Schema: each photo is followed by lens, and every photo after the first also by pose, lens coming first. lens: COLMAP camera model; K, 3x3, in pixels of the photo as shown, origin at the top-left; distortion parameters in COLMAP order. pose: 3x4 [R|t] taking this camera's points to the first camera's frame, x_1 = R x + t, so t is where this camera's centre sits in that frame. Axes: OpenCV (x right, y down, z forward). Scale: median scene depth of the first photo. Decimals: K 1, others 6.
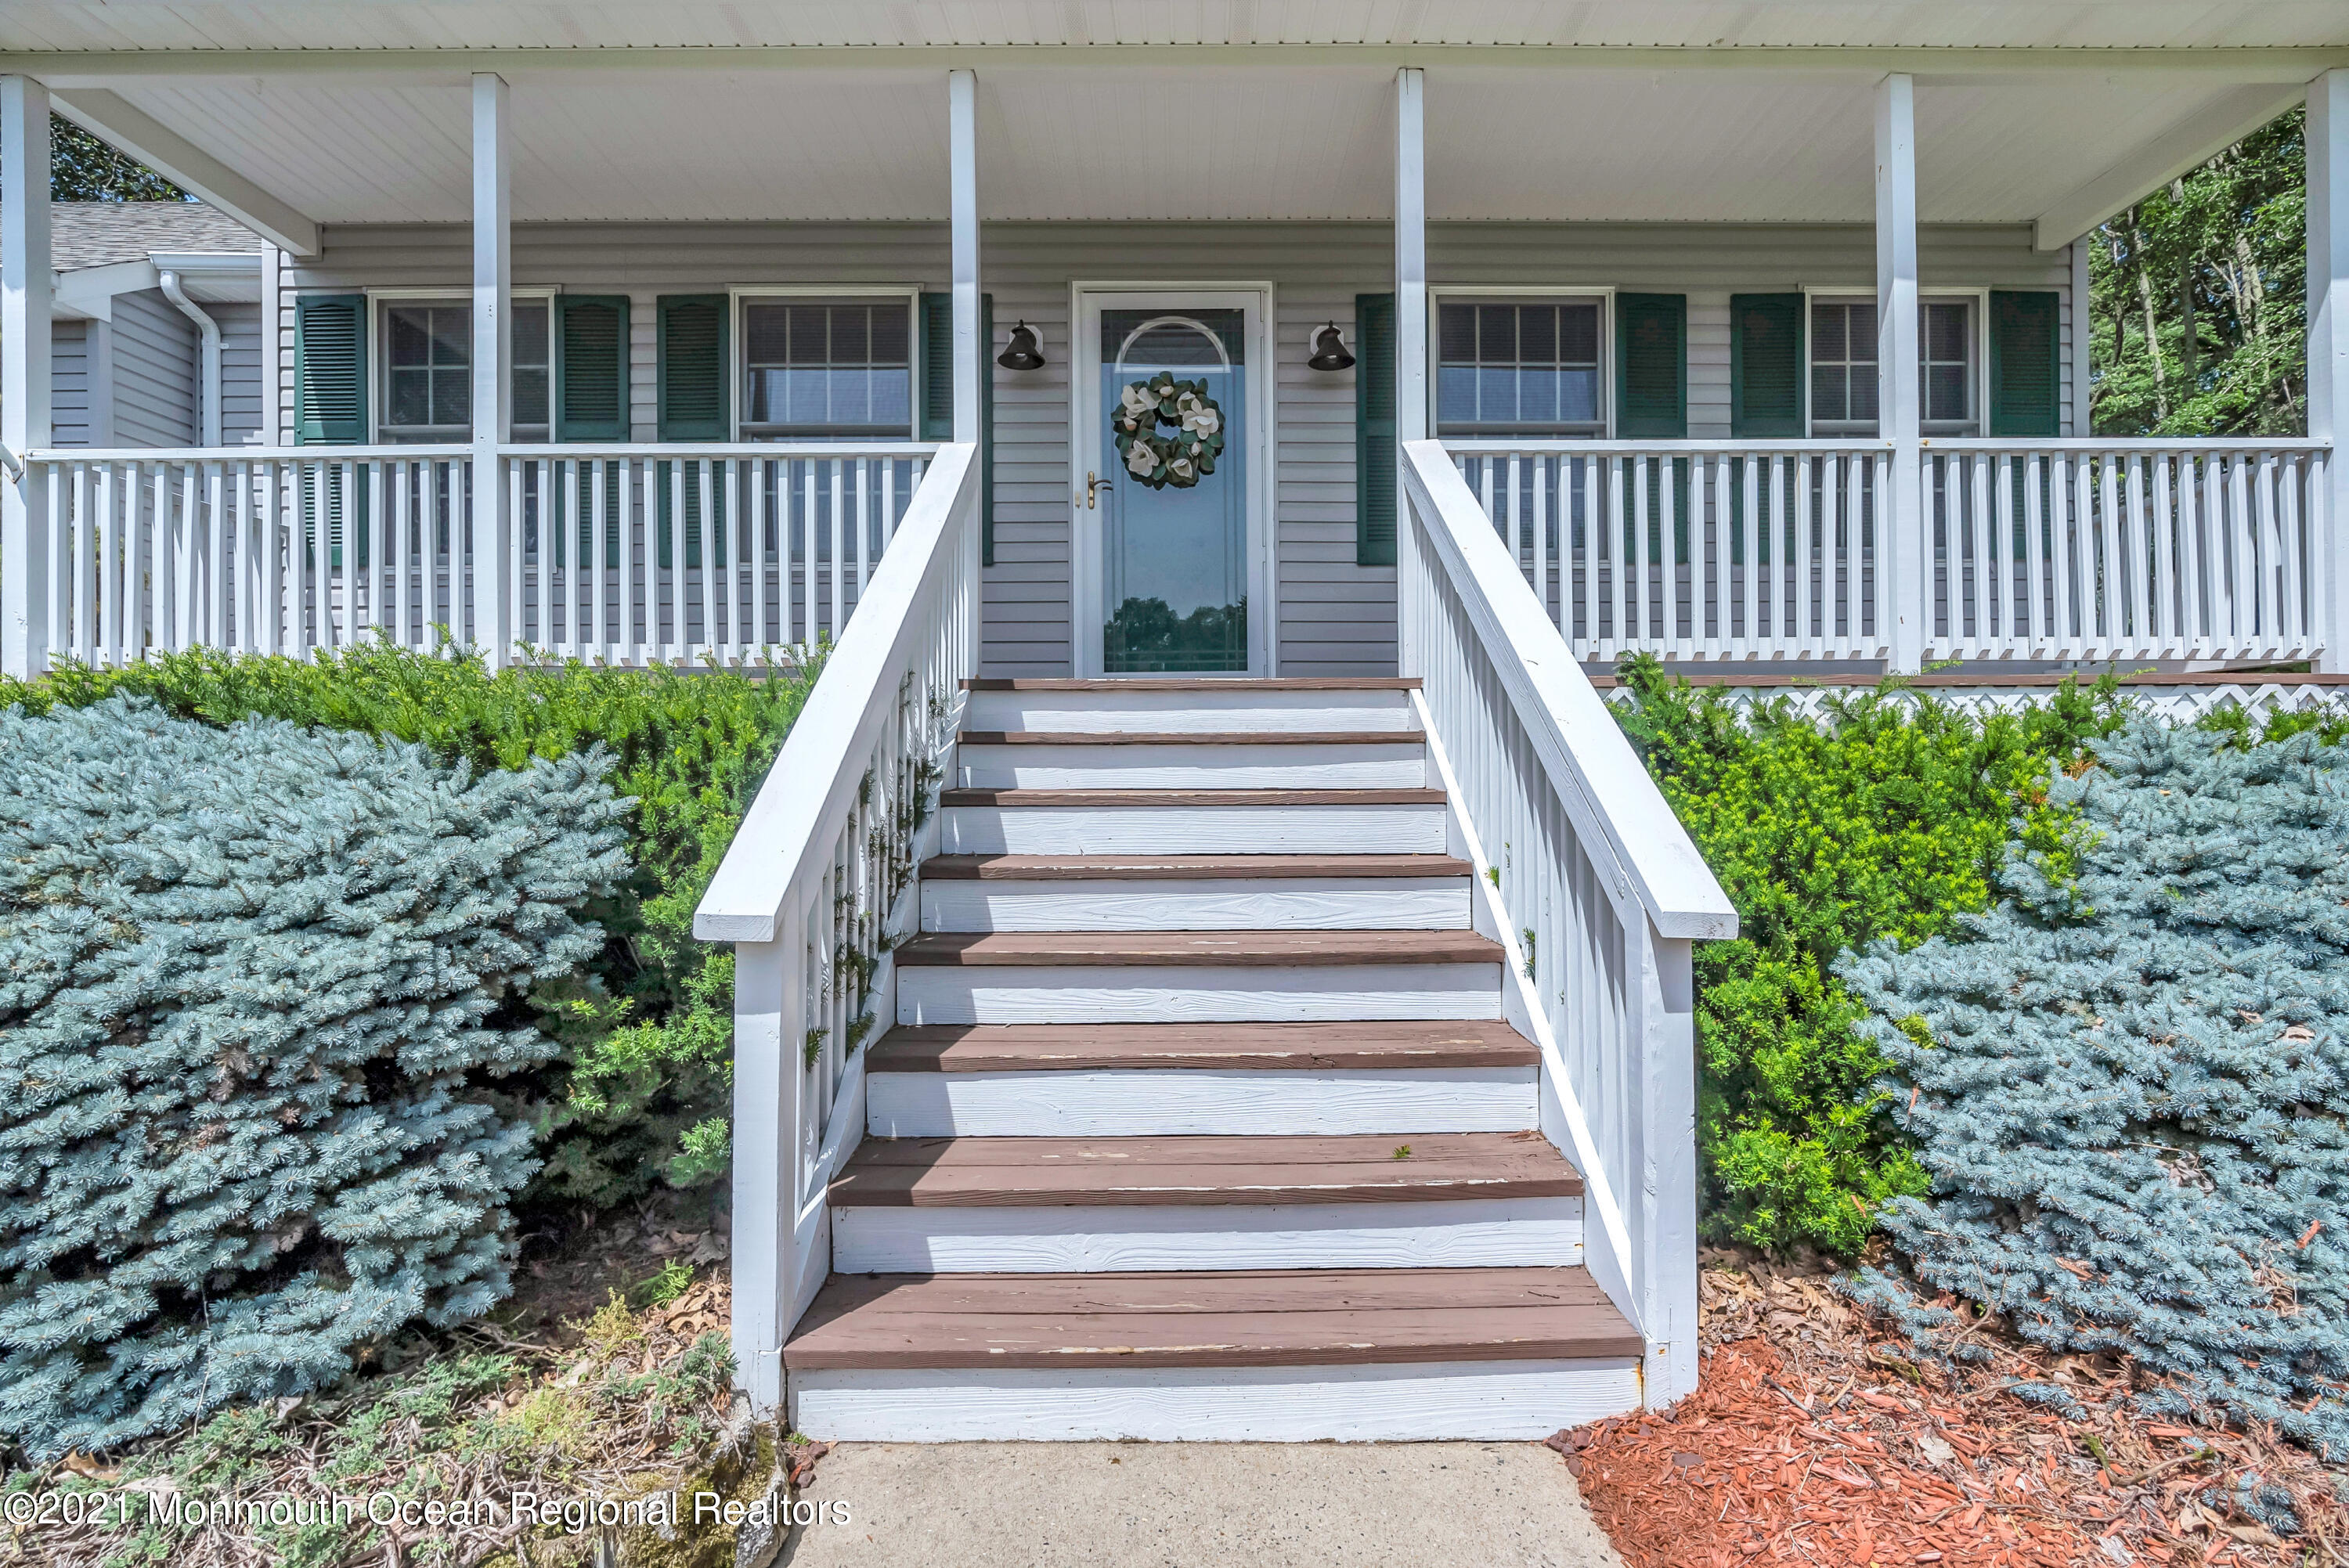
lens RADIAL K [[1052.8, 0, 1174.5], [0, 1052.8, 784.0], [0, 0, 1]] dist [0.002966, 0.000173]
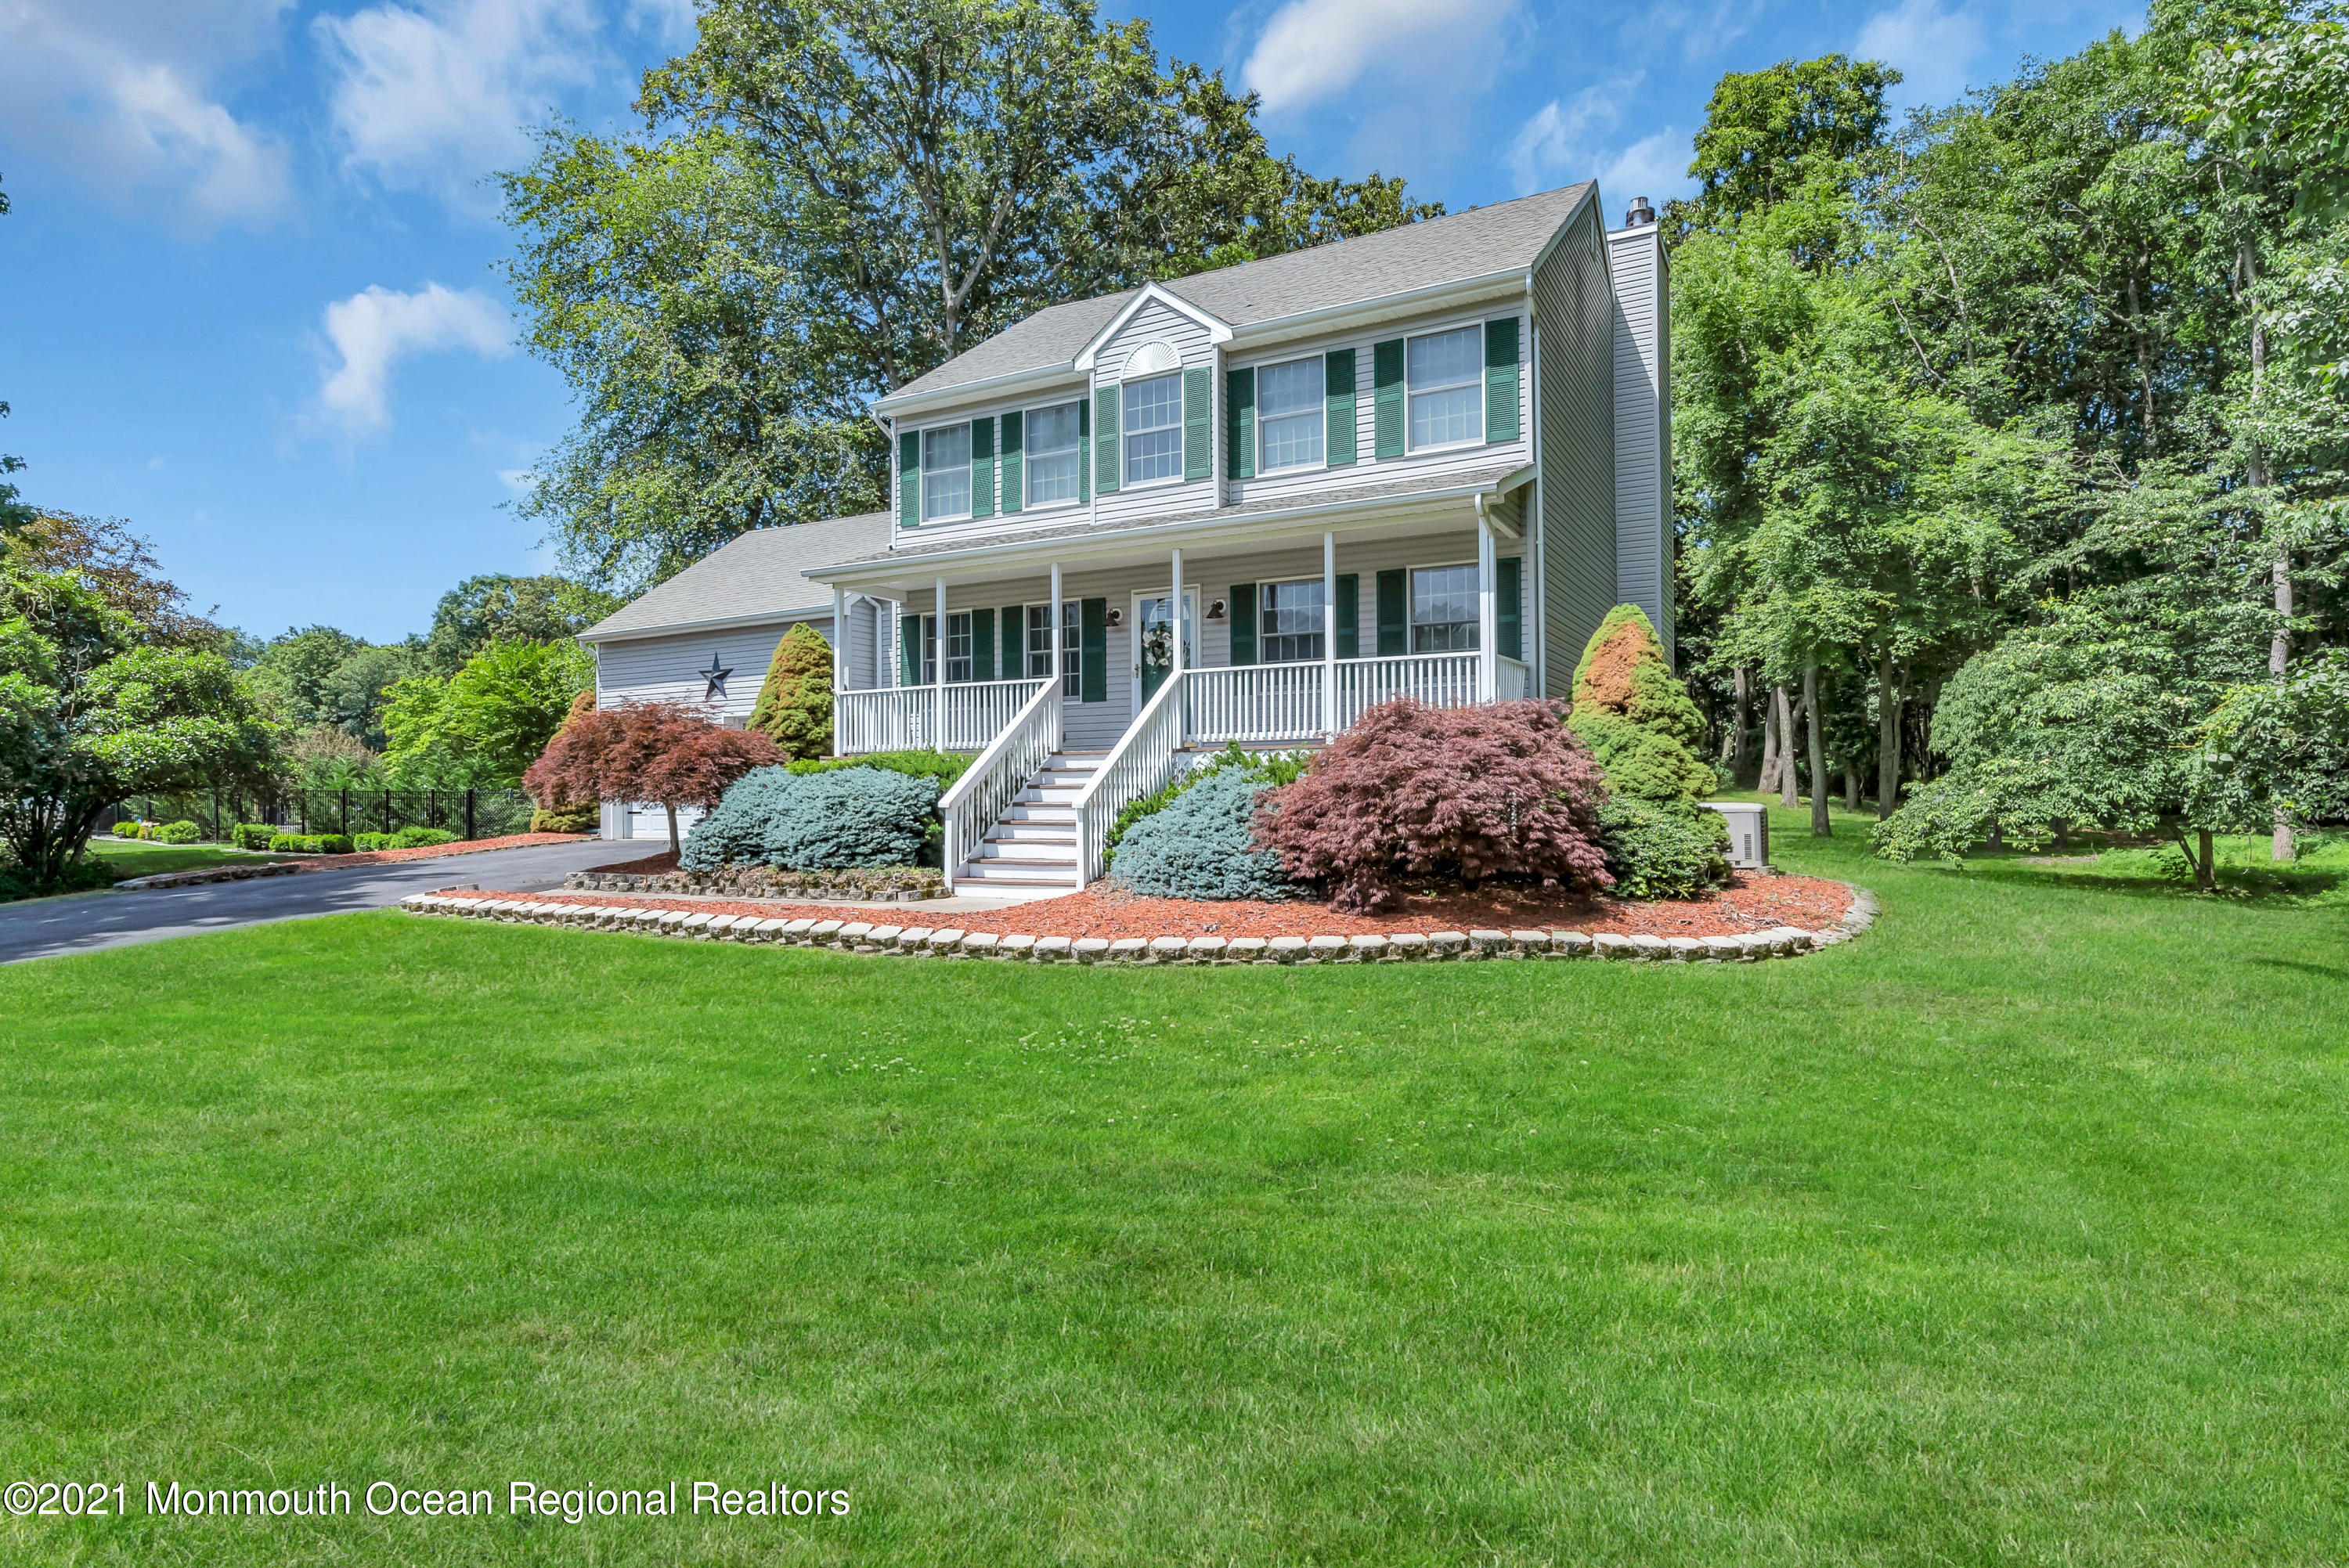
lens RADIAL K [[1280.2, 0, 1171.7], [0, 1280.2, 766.1], [0, 0, 1]] dist [0.008032, 0.000680]
pose [[0.871143, -0.014768, -0.490807, 2.121156], [-0.001378, 0.999470, -0.032519, 0.075175], [0.491027, 0.029005, 0.870661, -2.329585]]
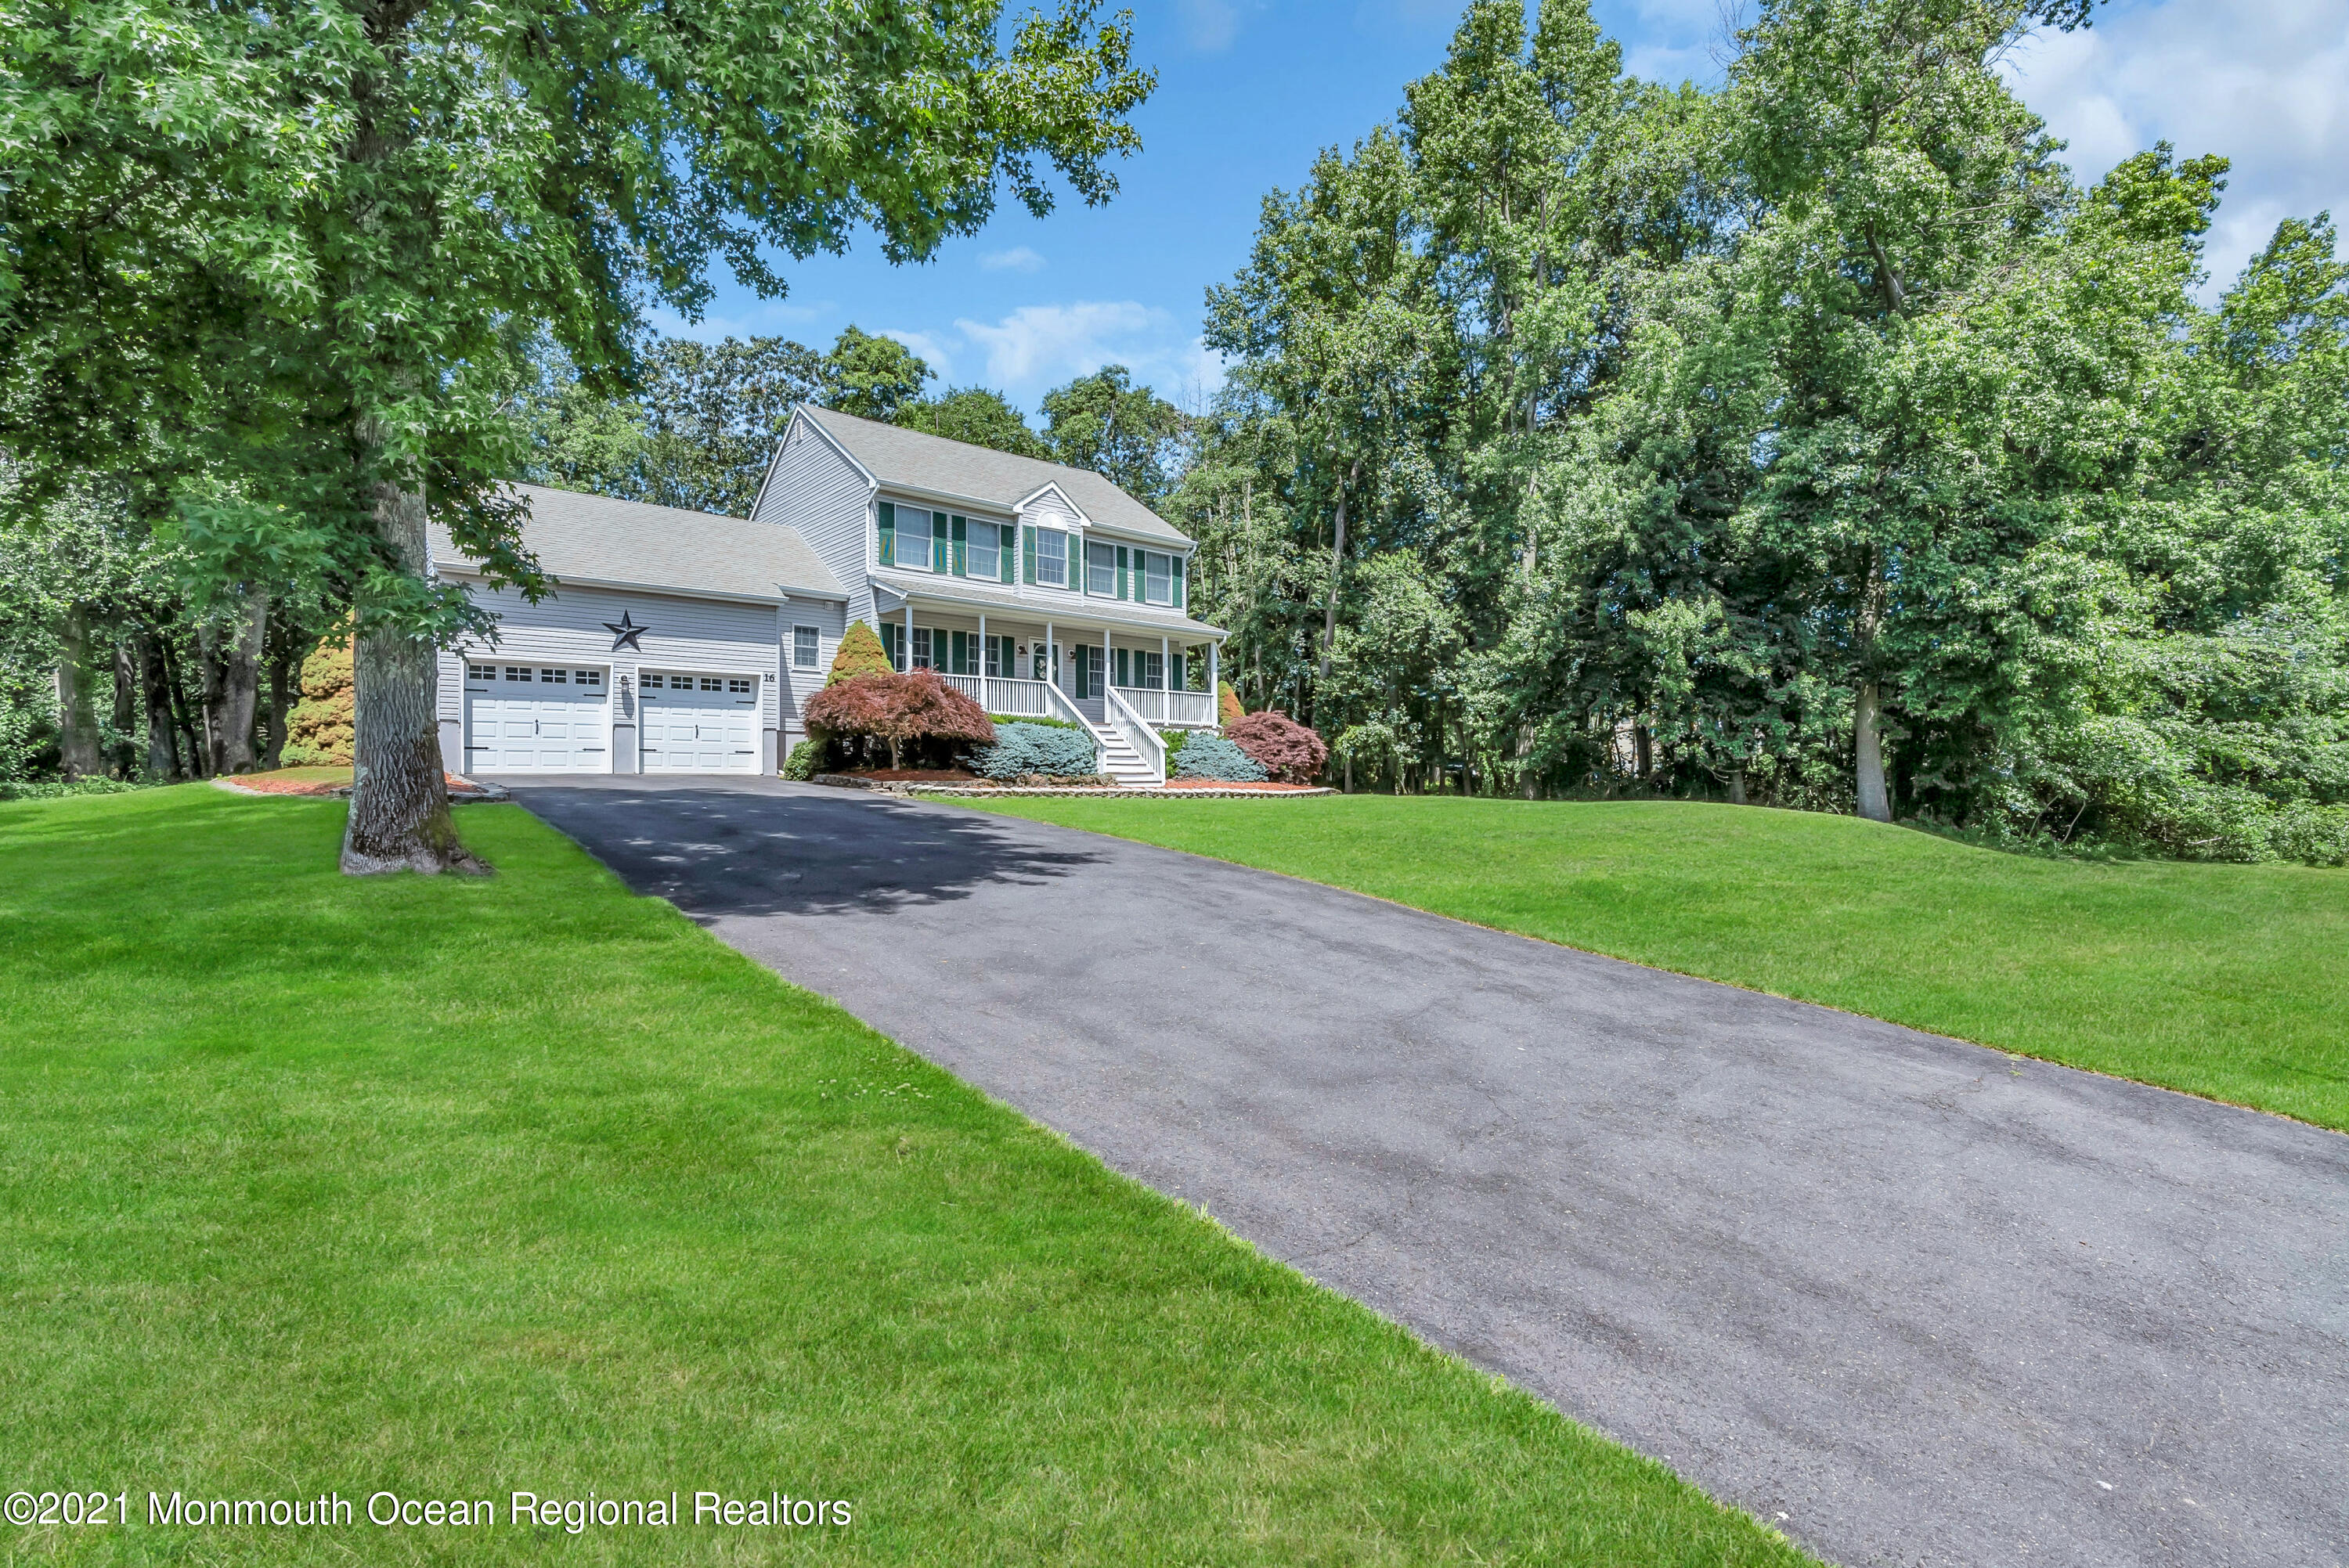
lens RADIAL K [[1052.8, 0, 1174.5], [0, 1052.8, 784.0], [0, 0, 1]] dist [0.002966, 0.000173]
pose [[0.753503, 0.002803, 0.657438, -3.893714], [0.004550, 0.999945, -0.009479, 0.353656], [-0.657428, 0.010134, 0.753449, -4.326207]]
